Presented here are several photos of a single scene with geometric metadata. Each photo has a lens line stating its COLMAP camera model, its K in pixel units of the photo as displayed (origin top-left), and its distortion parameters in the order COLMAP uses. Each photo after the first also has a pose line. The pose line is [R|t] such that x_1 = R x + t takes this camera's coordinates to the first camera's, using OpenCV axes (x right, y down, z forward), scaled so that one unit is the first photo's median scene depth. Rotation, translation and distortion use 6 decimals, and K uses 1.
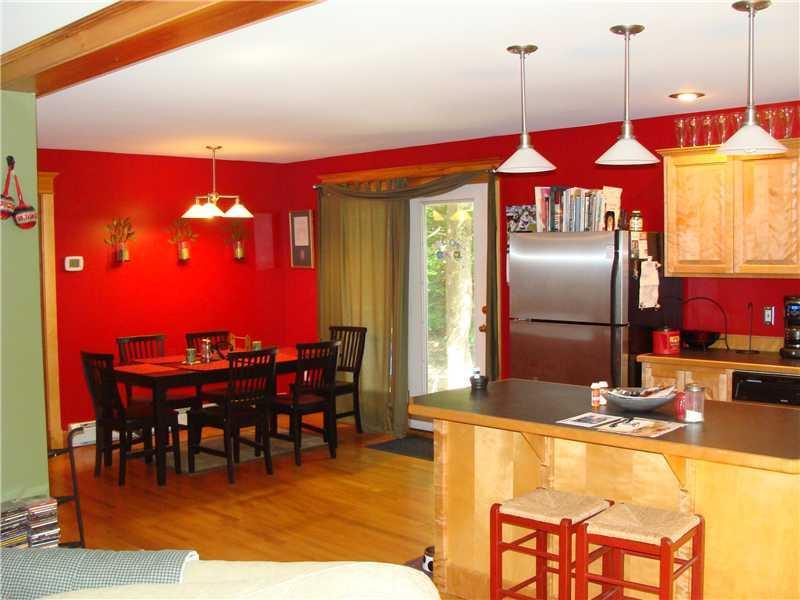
lens RADIAL K [[911.6, 0, 399.6], [0, 911.6, 306.5], [0, 0, 1]] dist [-0.127605, 0.000000]
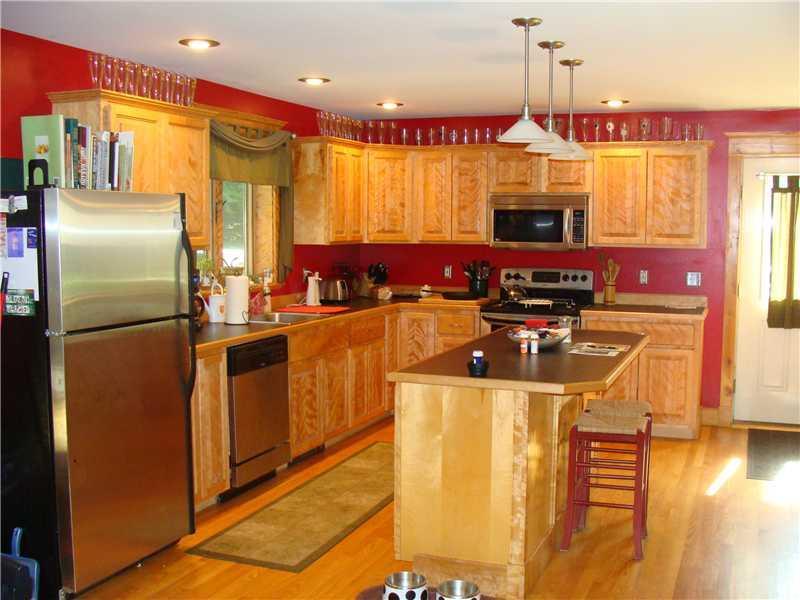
lens RADIAL K [[911.6, 0, 419.8], [0, 911.6, 305.9], [0, 0, 1]] dist [-0.127605, 0.000000]
pose [[-0.414626, -0.070459, 0.907260, -0.561326], [0.056044, 0.993128, 0.102740, -0.057158], [-0.908264, 0.093445, -0.407828, 1.149044]]
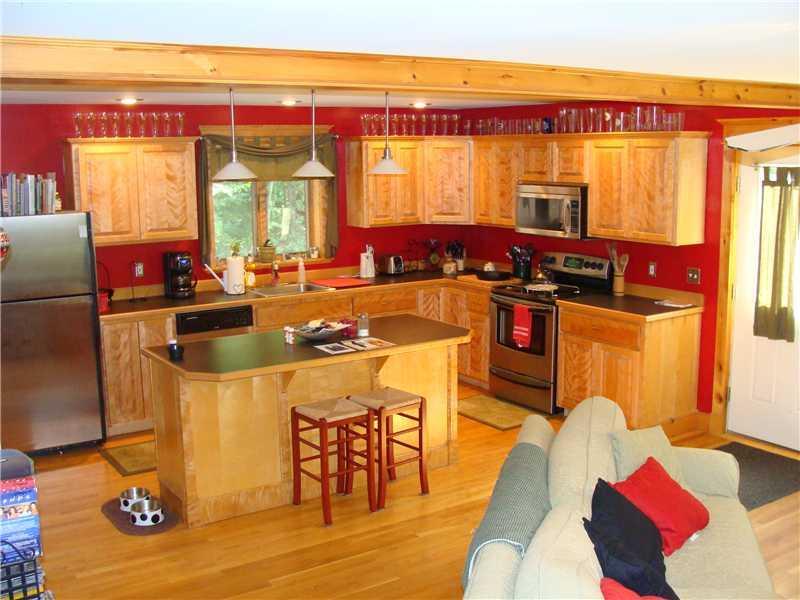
lens RADIAL K [[911.6, 0, 411.7], [0, 911.6, 297.2], [0, 0, 1]] dist [-0.127605, 0.000000]
pose [[0.191855, -0.146772, 0.970386, -0.815307], [0.069620, 0.988299, 0.135716, -0.104234], [-0.978951, 0.041521, 0.199828, 0.368633]]
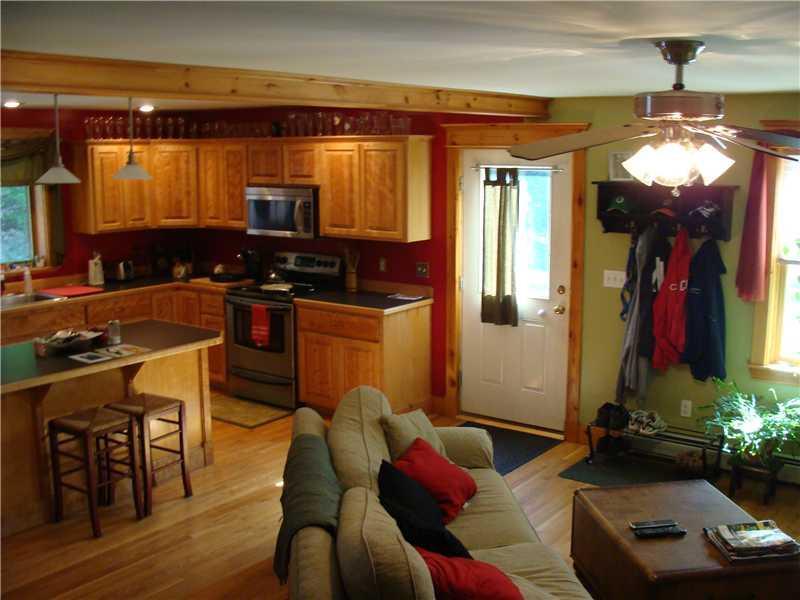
lens RADIAL K [[911.6, 0, 404.7], [0, 911.6, 302.1], [0, 0, 1]] dist [-0.127605, 0.000000]
pose [[-0.141134, -0.153474, 0.978022, -0.855621], [0.065744, 0.984277, 0.163943, -0.114266], [-0.987805, 0.087437, -0.128825, 0.439345]]
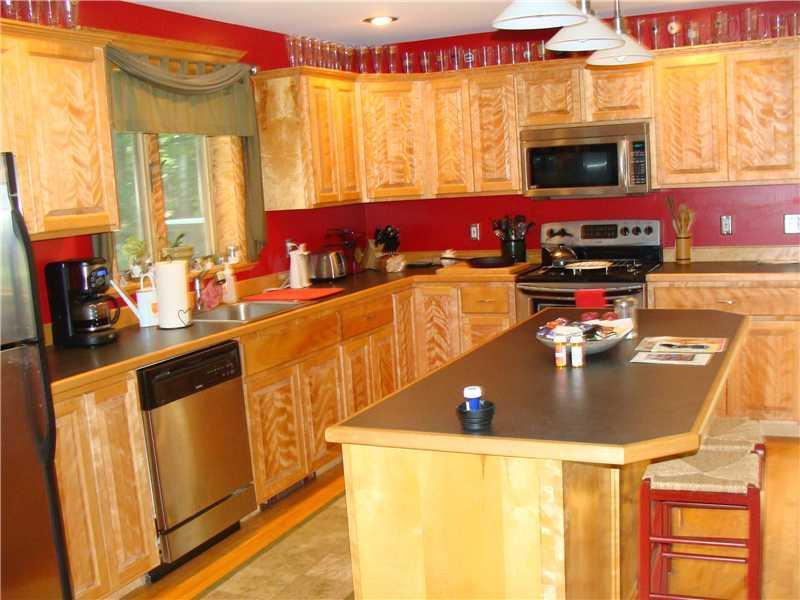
lens RADIAL K [[911.6, 0, 422.2], [0, 911.6, 316.4], [0, 0, 1]] dist [-0.127605, 0.000000]
pose [[-0.357831, -0.107237, 0.927608, -0.307966], [0.122339, 0.979438, 0.160422, -0.046701], [-0.925737, 0.170887, -0.337354, 0.976006]]
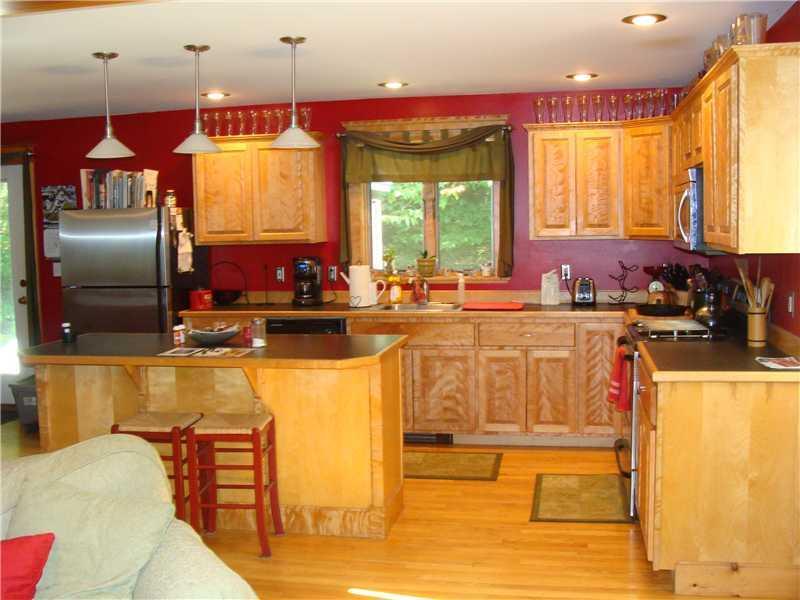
lens RADIAL K [[911.6, 0, 393.4], [0, 911.6, 307.4], [0, 0, 1]] dist [-0.127605, 0.000000]
pose [[0.837191, -0.055651, 0.544072, -0.153642], [0.044215, 0.998440, 0.034091, 0.020916], [-0.545120, -0.004484, 0.838346, -0.158461]]
